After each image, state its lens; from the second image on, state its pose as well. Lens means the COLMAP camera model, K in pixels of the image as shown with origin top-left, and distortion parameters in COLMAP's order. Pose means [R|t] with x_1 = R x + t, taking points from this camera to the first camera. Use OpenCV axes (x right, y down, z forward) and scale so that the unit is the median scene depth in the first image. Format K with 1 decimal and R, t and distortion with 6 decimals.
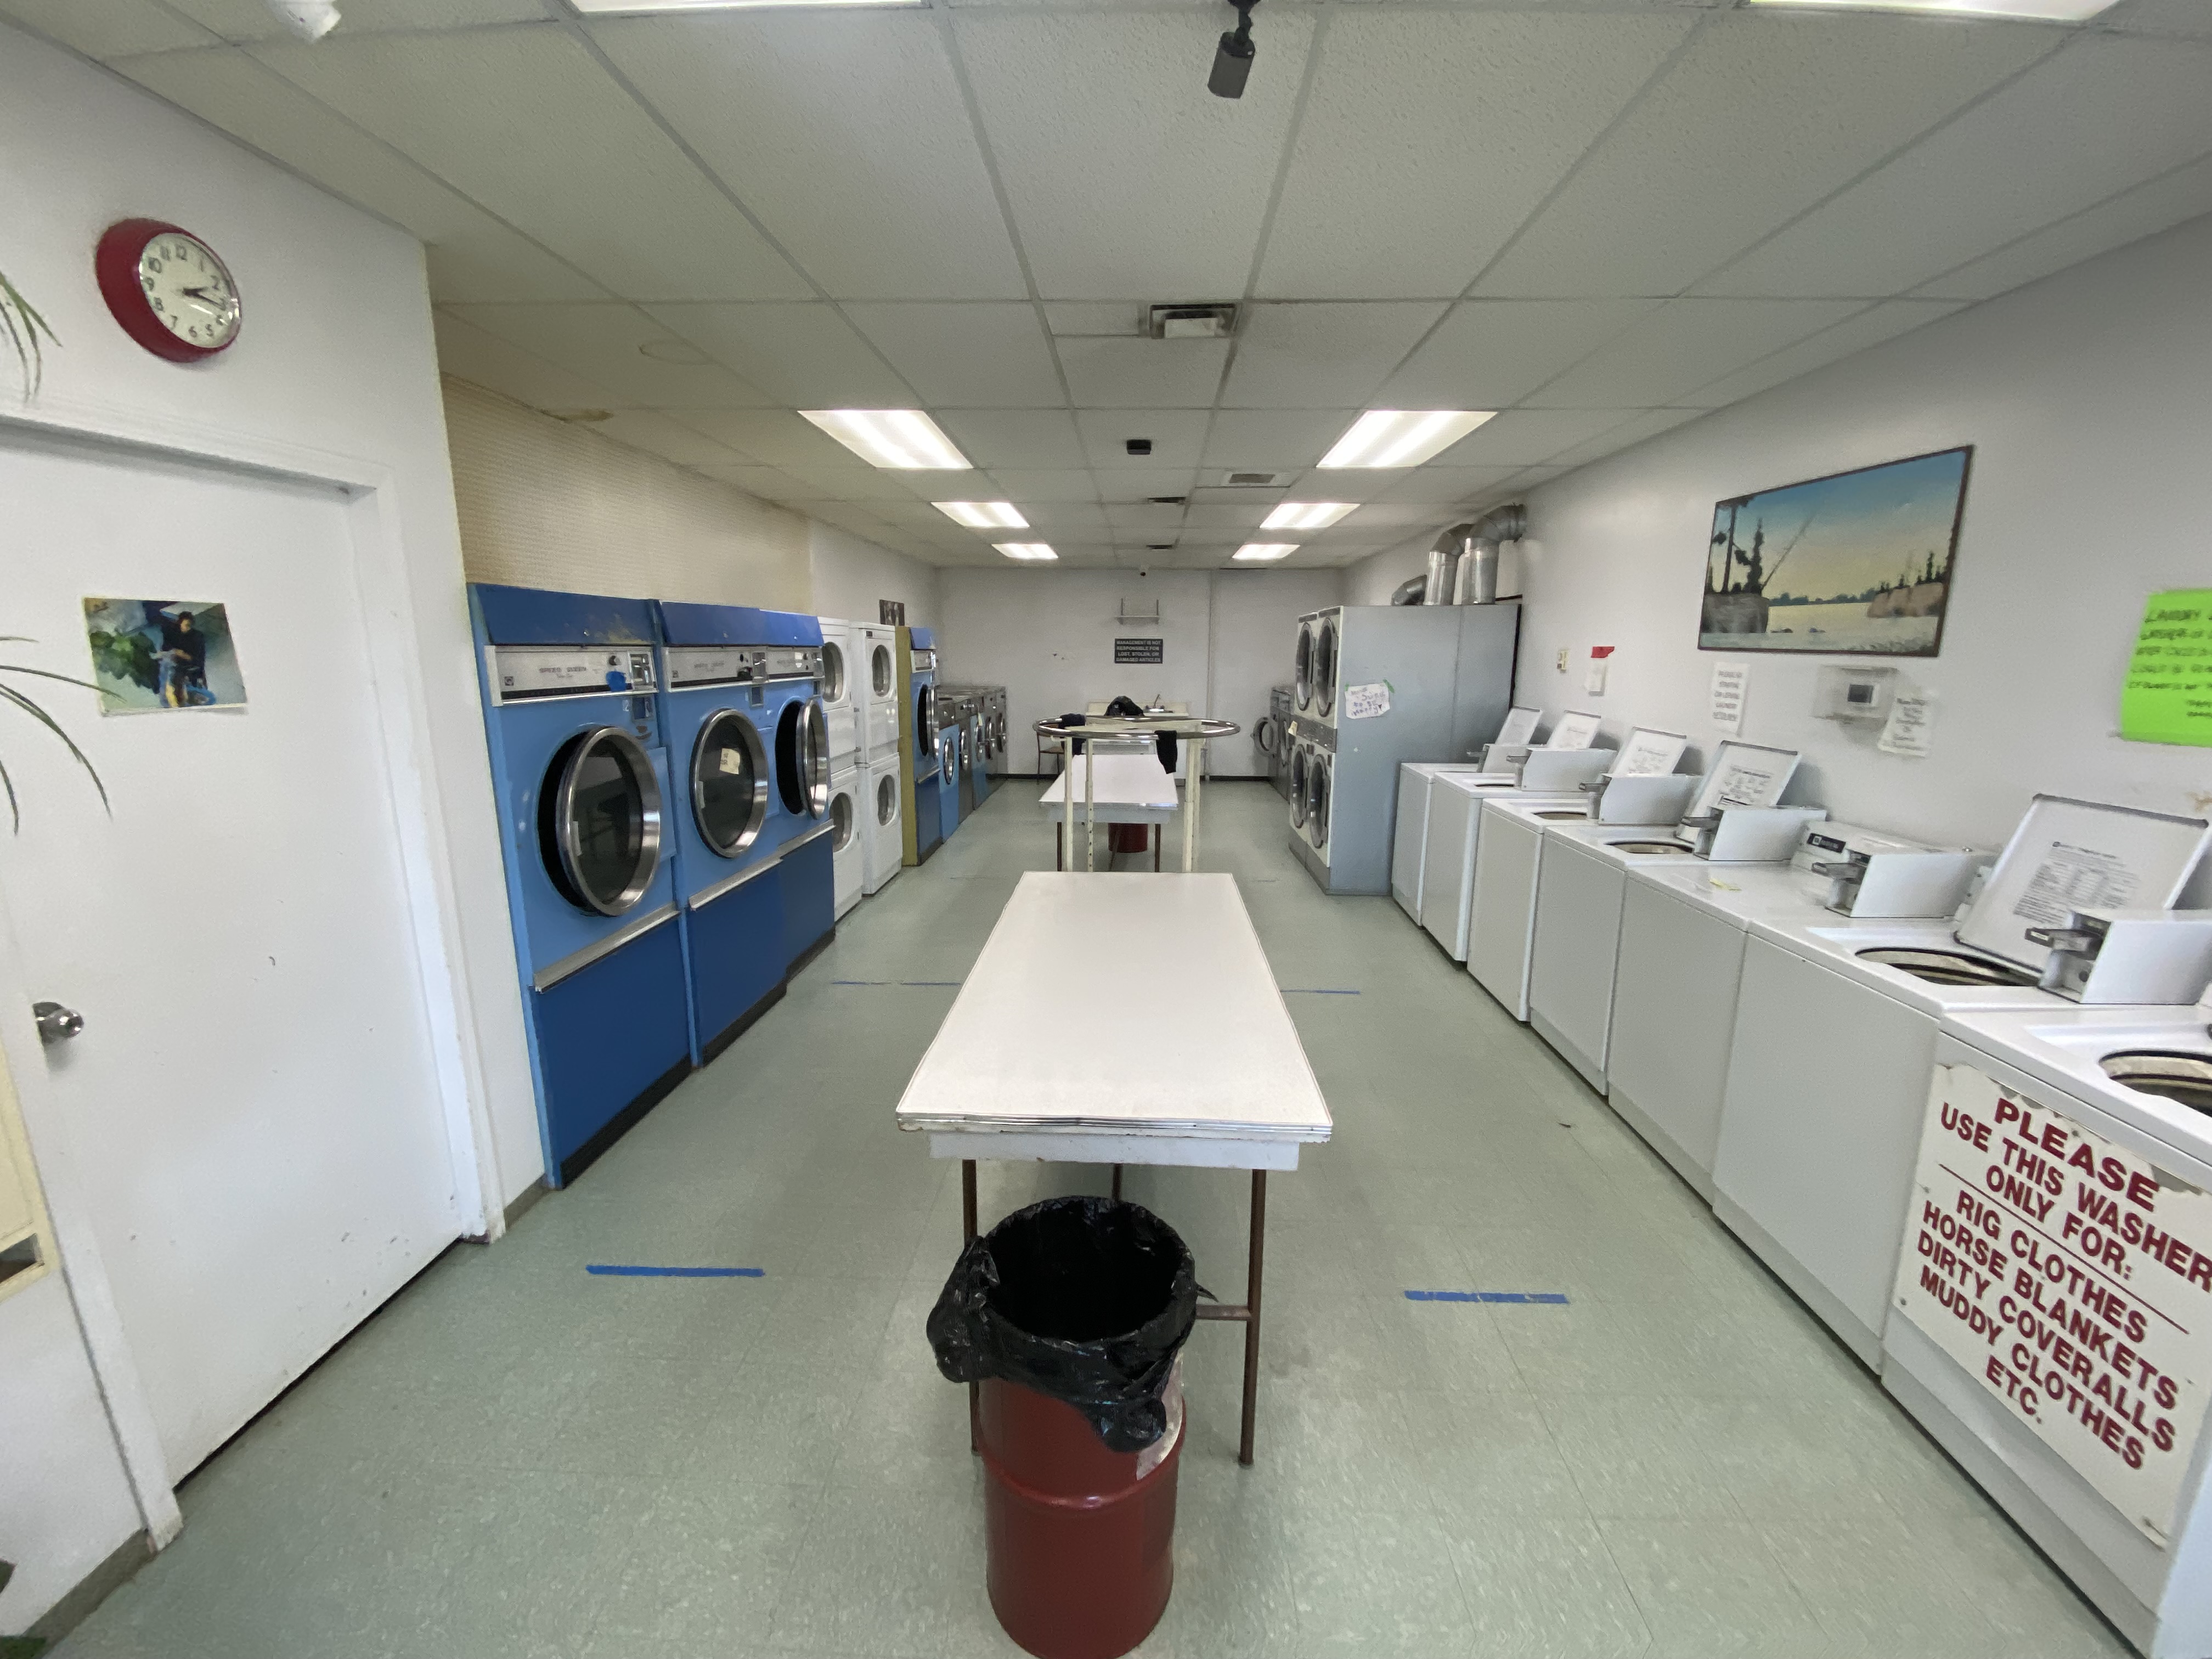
lens RADIAL K [[894.3, 0, 1102.5], [0, 894.3, 838.3], [0, 0, 1]] dist [0.019152, -0.021209]
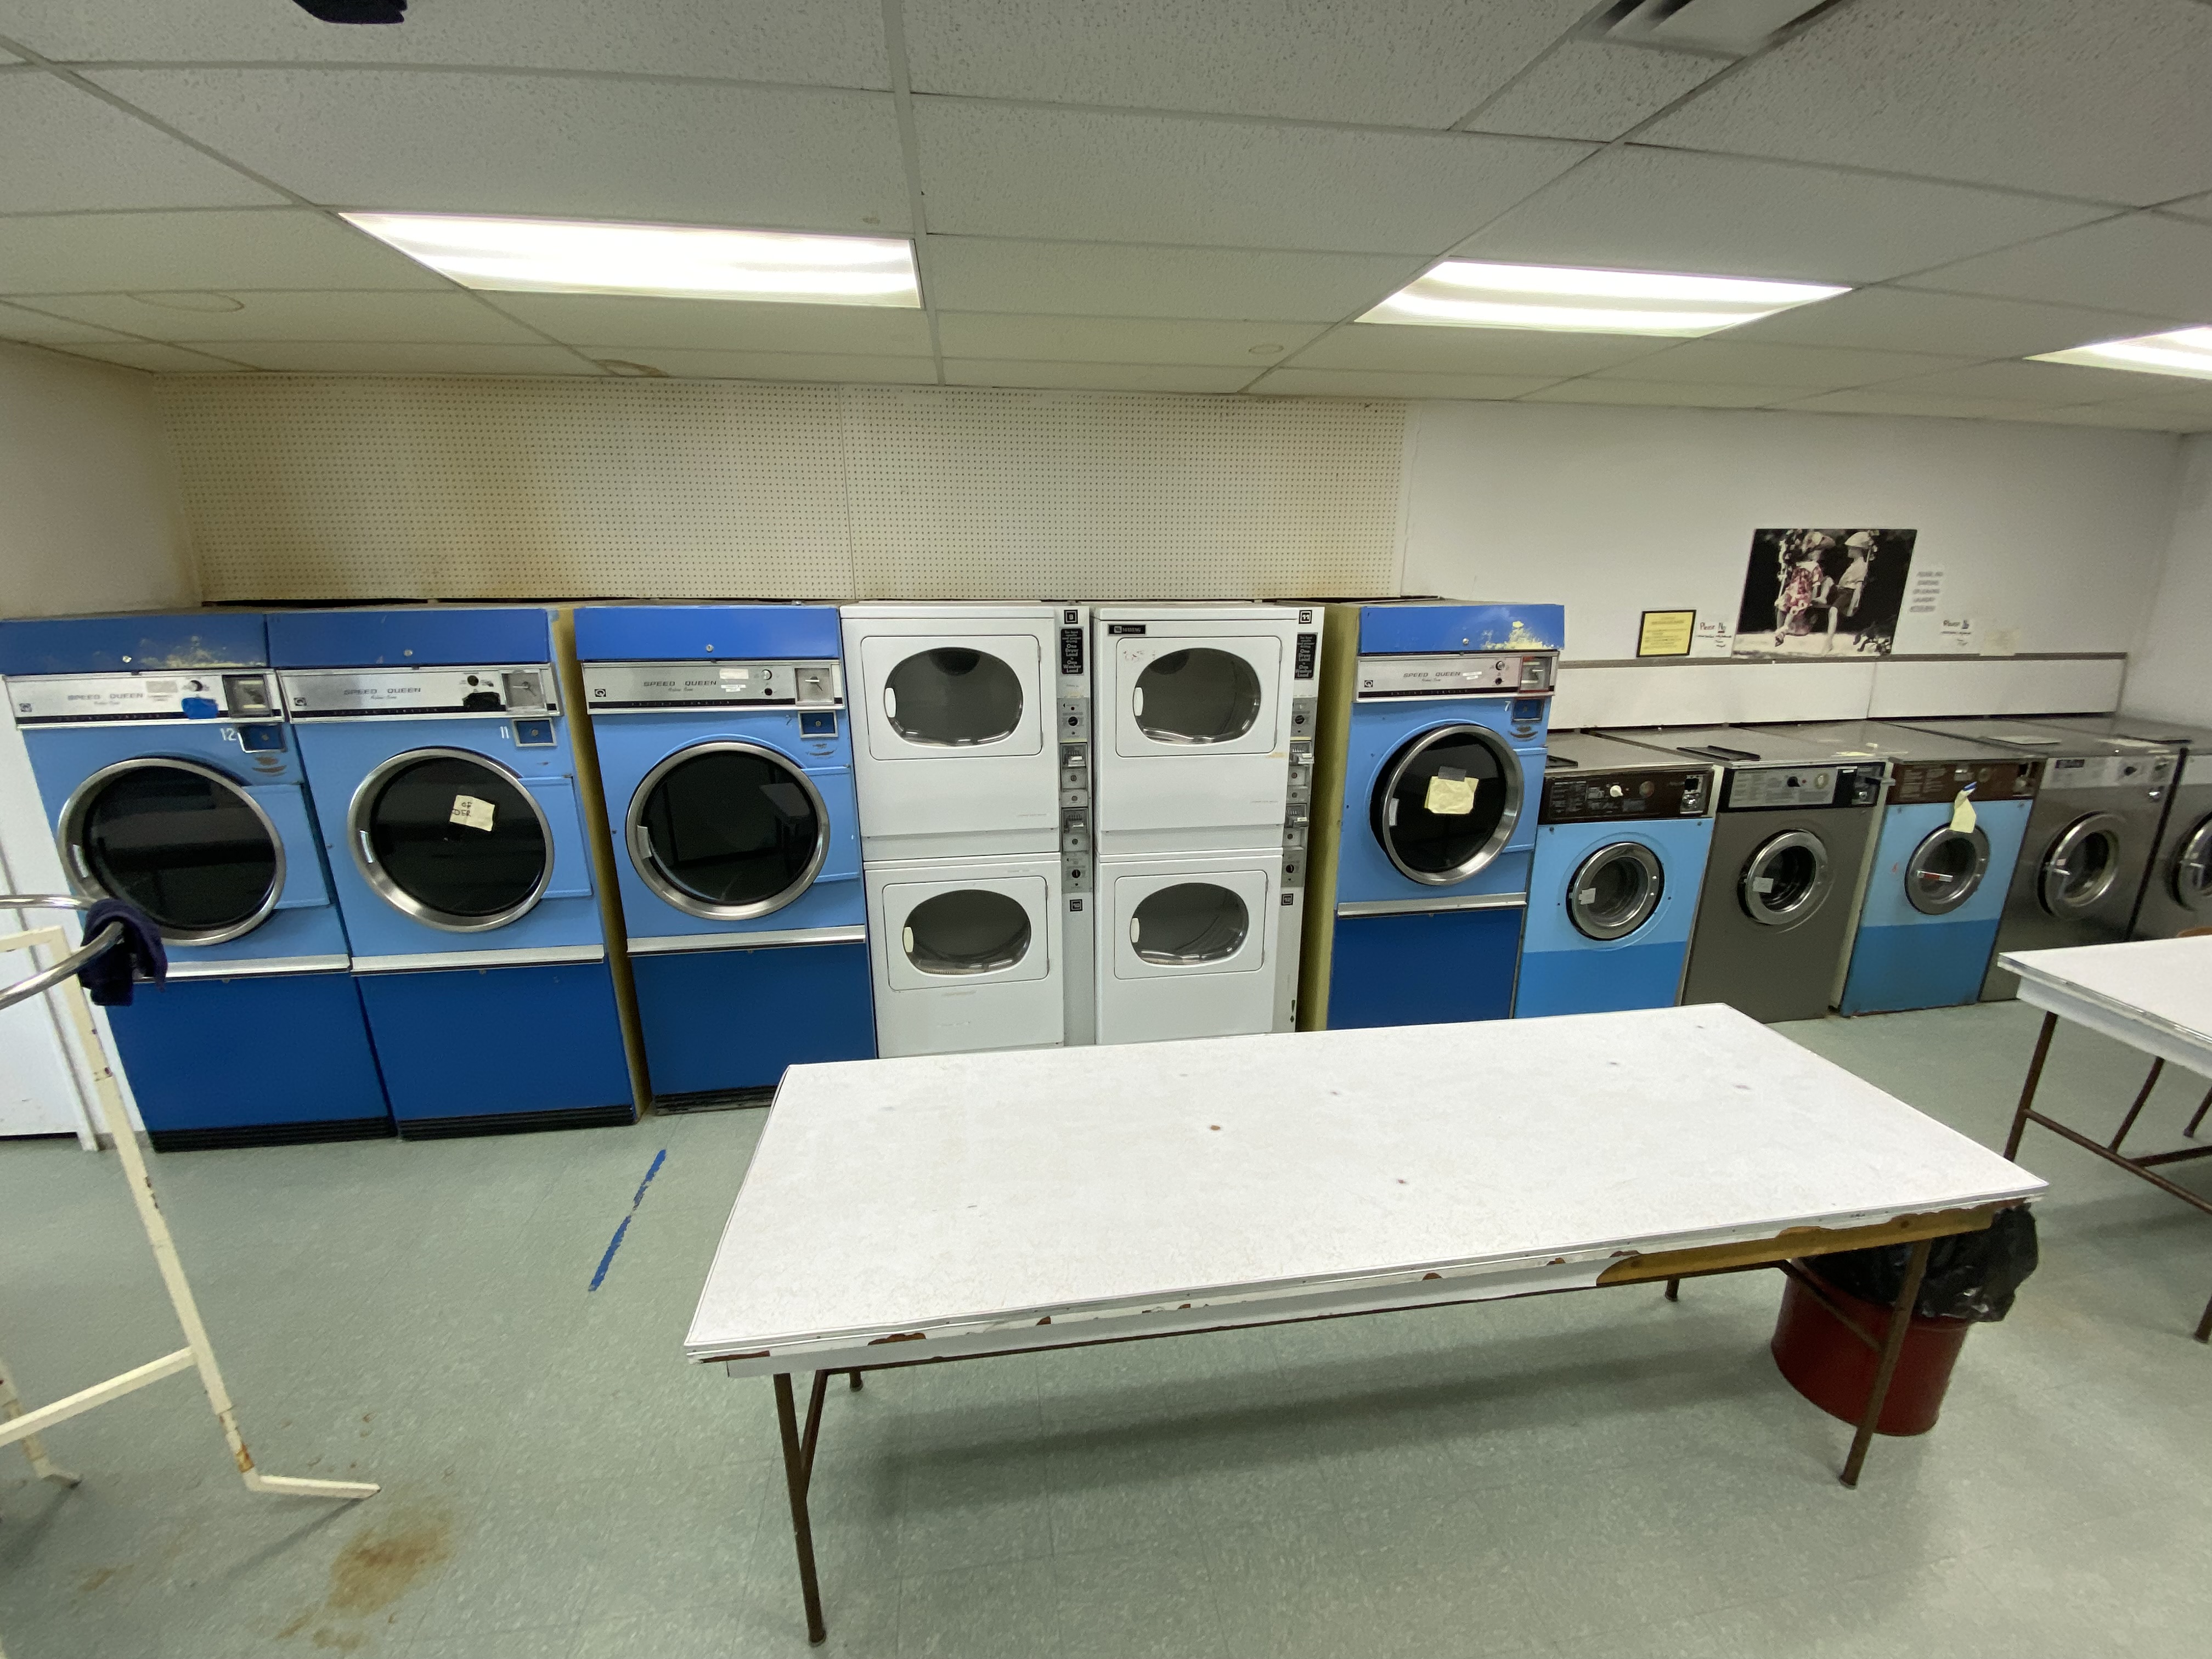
lens RADIAL K [[894.3, 0, 1102.5], [0, 894.3, 838.3], [0, 0, 1]] dist [0.019152, -0.021209]
pose [[0.195636, 0.253151, -0.947439, 0.522162], [-0.196904, 0.956573, 0.214933, -0.411944], [0.960706, 0.144506, 0.236986, 1.638036]]
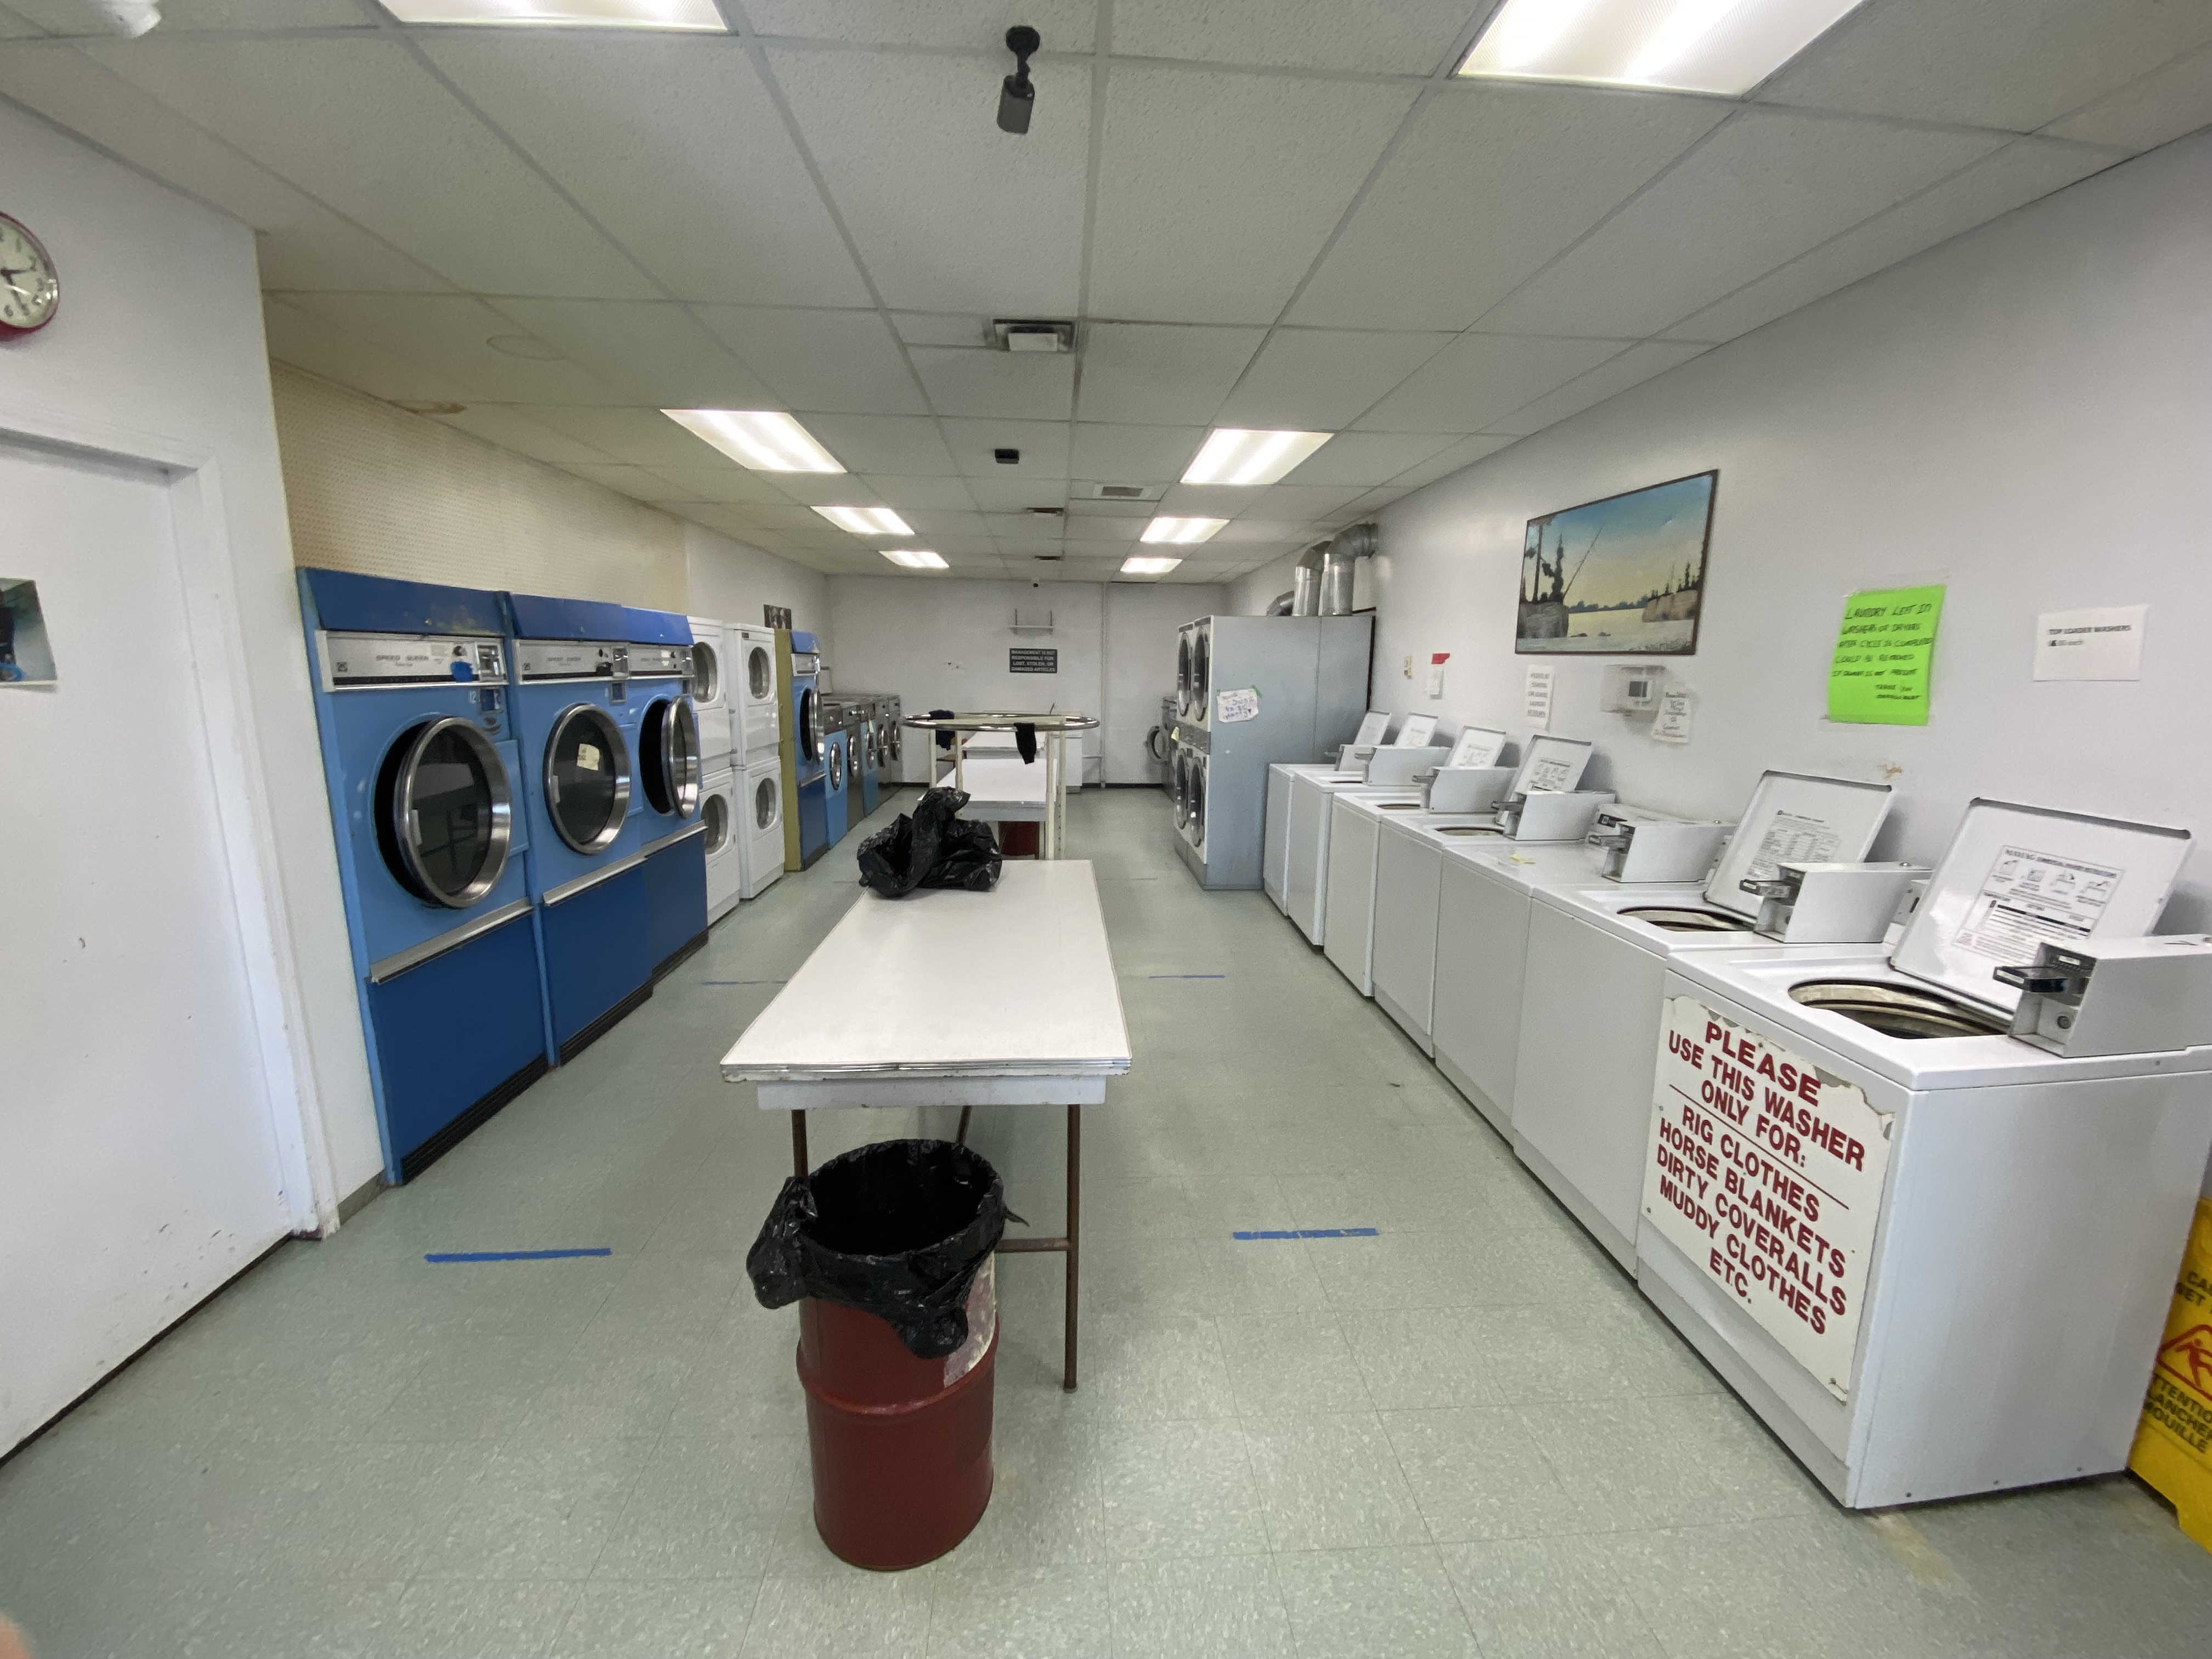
lens RADIAL K [[894.3, 0, 1102.5], [0, 894.3, 838.3], [0, 0, 1]] dist [0.019152, -0.021209]
pose [[0.994976, -0.012119, 0.099374, 0.059409], [0.013783, 0.999776, -0.016078, 0.033541], [-0.099157, 0.017367, 0.994920, -0.050905]]
